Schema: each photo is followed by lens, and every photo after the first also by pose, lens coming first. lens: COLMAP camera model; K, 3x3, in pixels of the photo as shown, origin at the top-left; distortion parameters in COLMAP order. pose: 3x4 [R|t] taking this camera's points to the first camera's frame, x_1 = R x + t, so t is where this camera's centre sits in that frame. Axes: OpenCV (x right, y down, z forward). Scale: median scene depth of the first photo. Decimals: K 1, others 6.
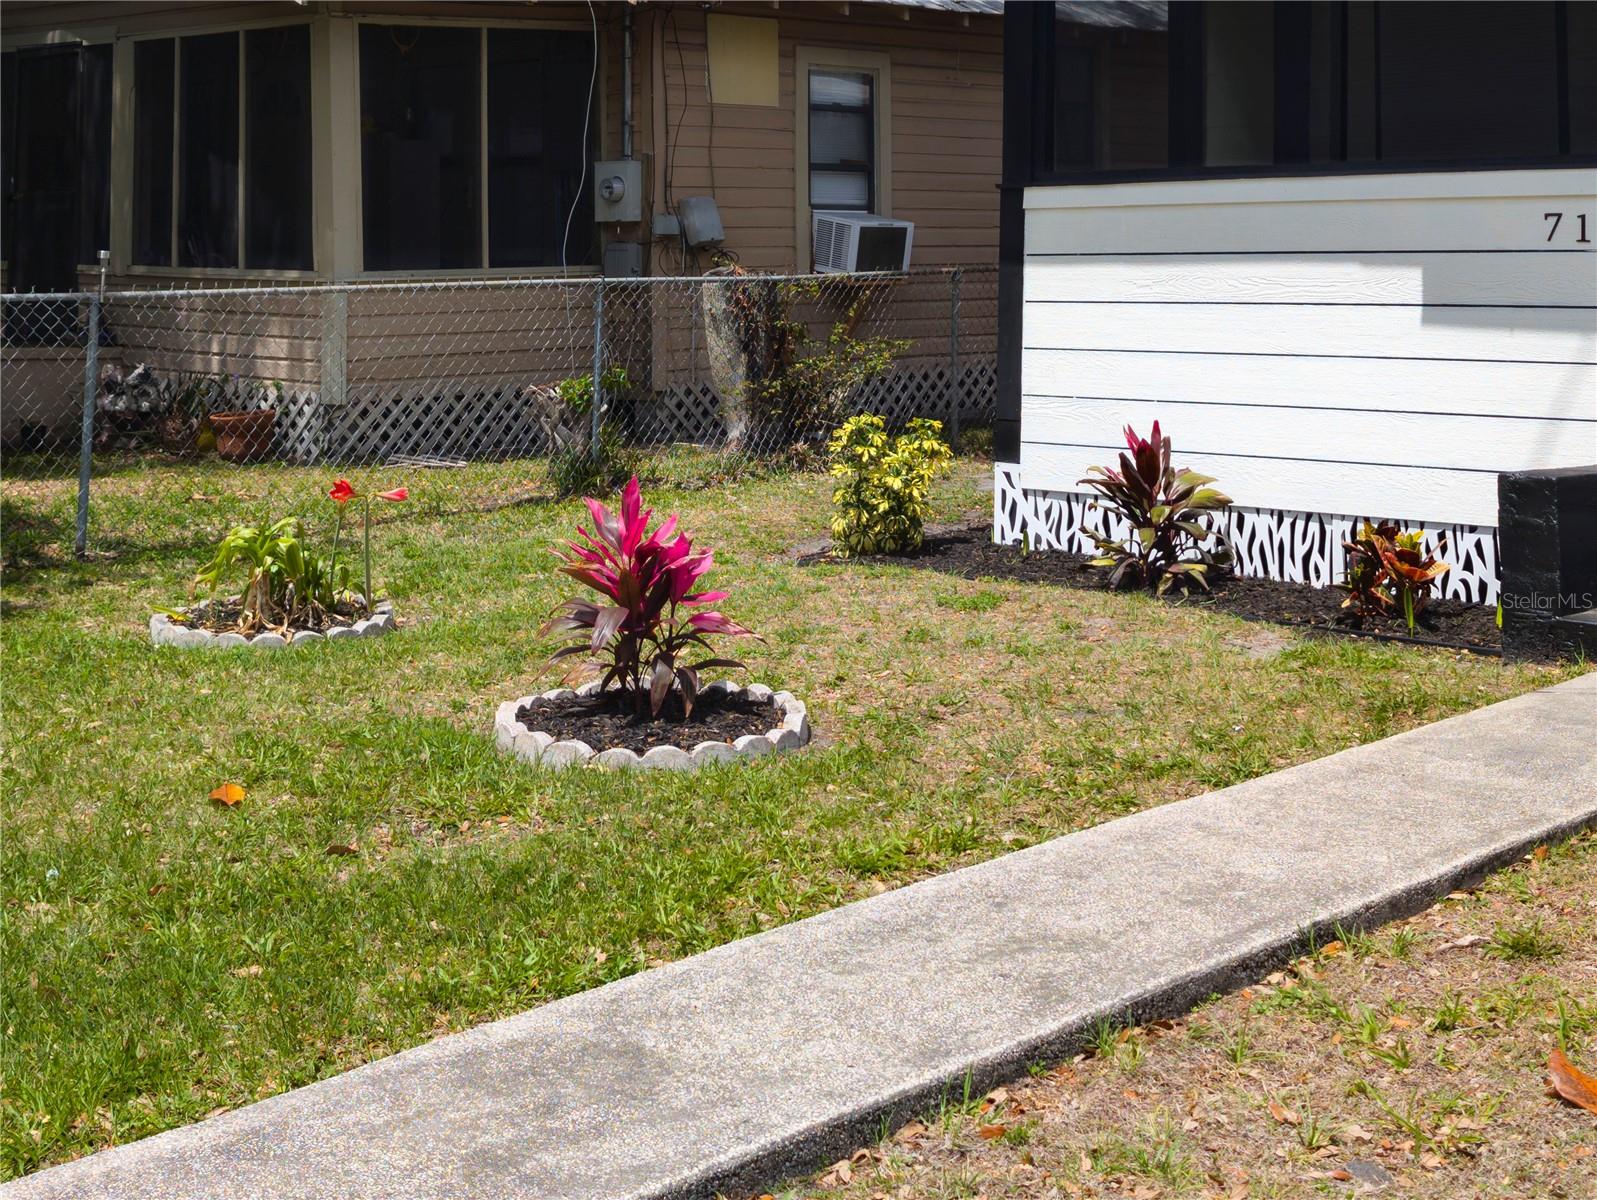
lens RADIAL K [[2285.5, 0, 798.5], [0, 2285.5, 600.0], [0, 0, 1]] dist [-0.000845, -0.016254]
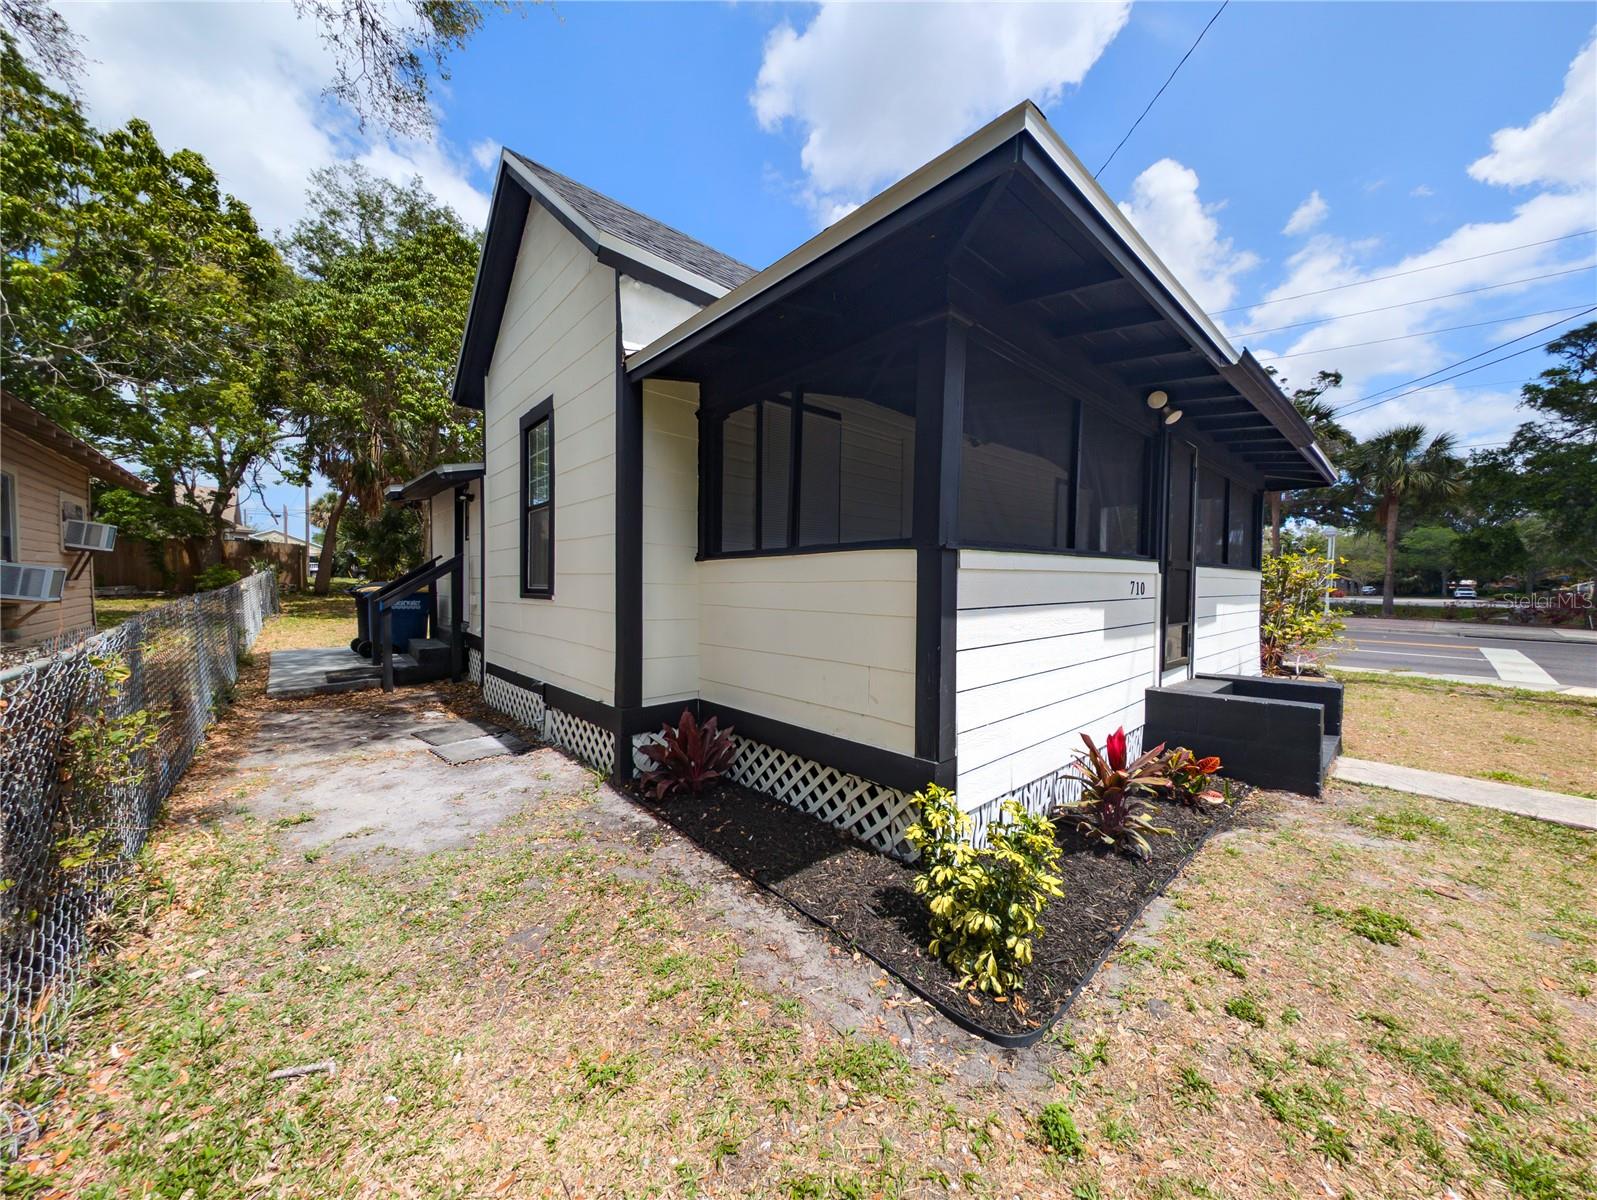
lens RADIAL K [[570.4, 0, 798.5], [0, 570.4, 600.0], [0, 0, 1]] dist [0.002260, -0.000314]
pose [[0.078904, -0.031971, 0.996369, -0.185965], [0.142357, 0.989603, 0.020481, -0.173047], [-0.986665, 0.140224, 0.082635, 1.057975]]
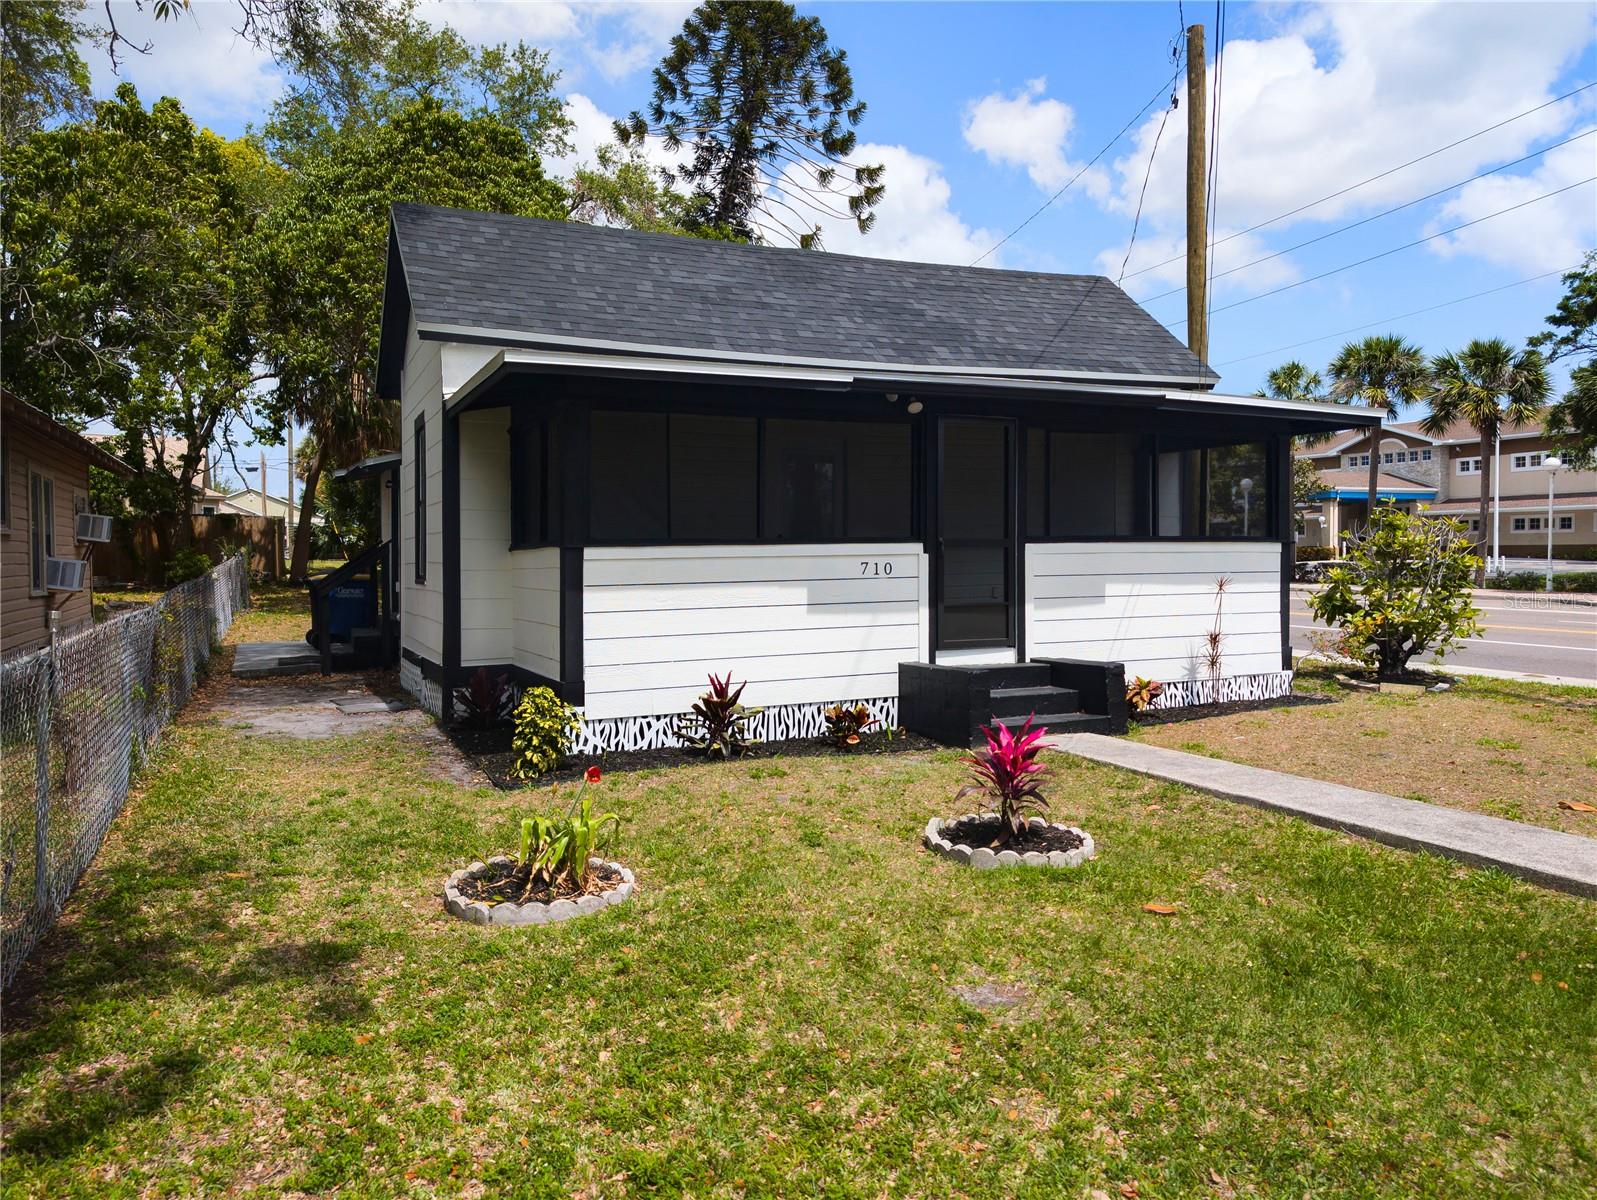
lens RADIAL K [[1151.5, 0, 799.7], [0, 1151.5, 573.8], [0, 0, 1]] dist [-0.003343, 0.004038]
pose [[0.368767, -0.020186, 0.929303, -0.661151], [0.149826, 0.987982, -0.037993, -0.102684], [-0.917367, 0.153245, 0.367360, 0.525779]]
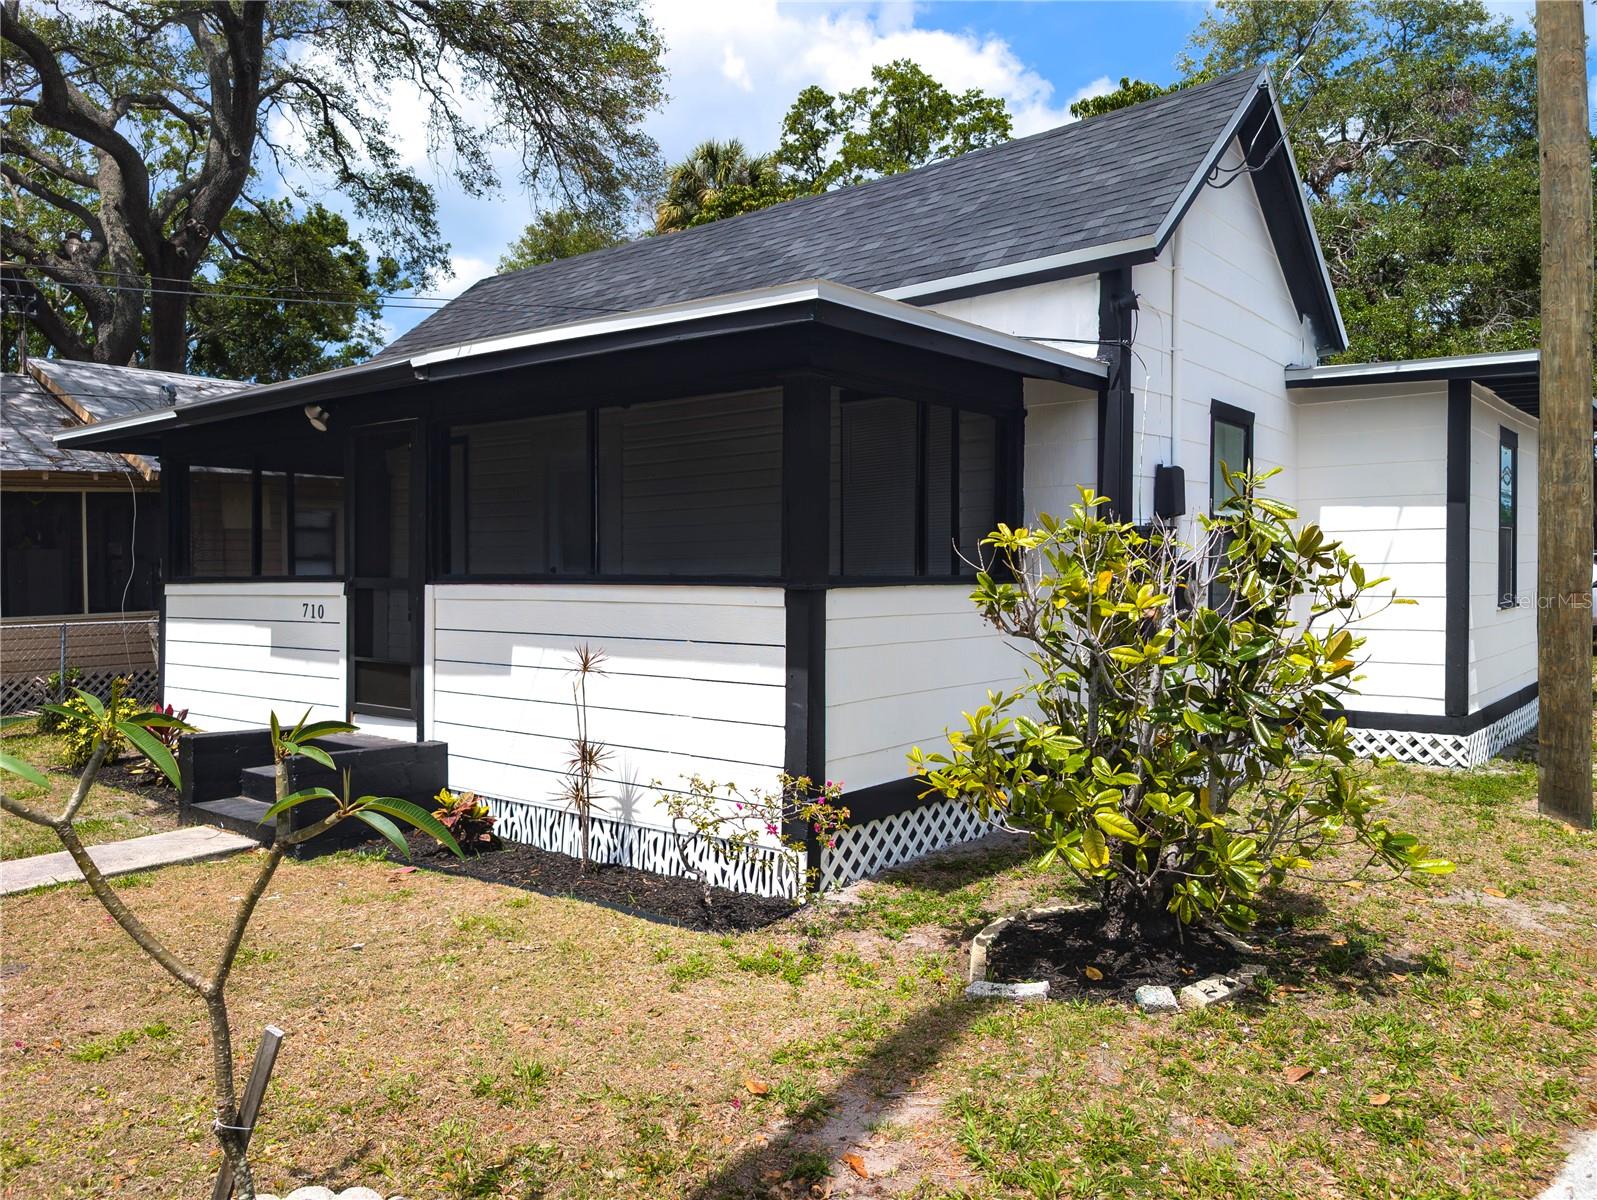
lens RADIAL K [[1187.0, 0, 798.5], [0, 1187.0, 600.0], [0, 0, 1]] dist [-0.017522, 0.007956]
pose [[0.995754, -0.007175, 0.091778, 0.573394], [0.019118, 0.991339, -0.129925, -0.019963], [-0.090051, 0.131128, 0.987267, -0.090148]]
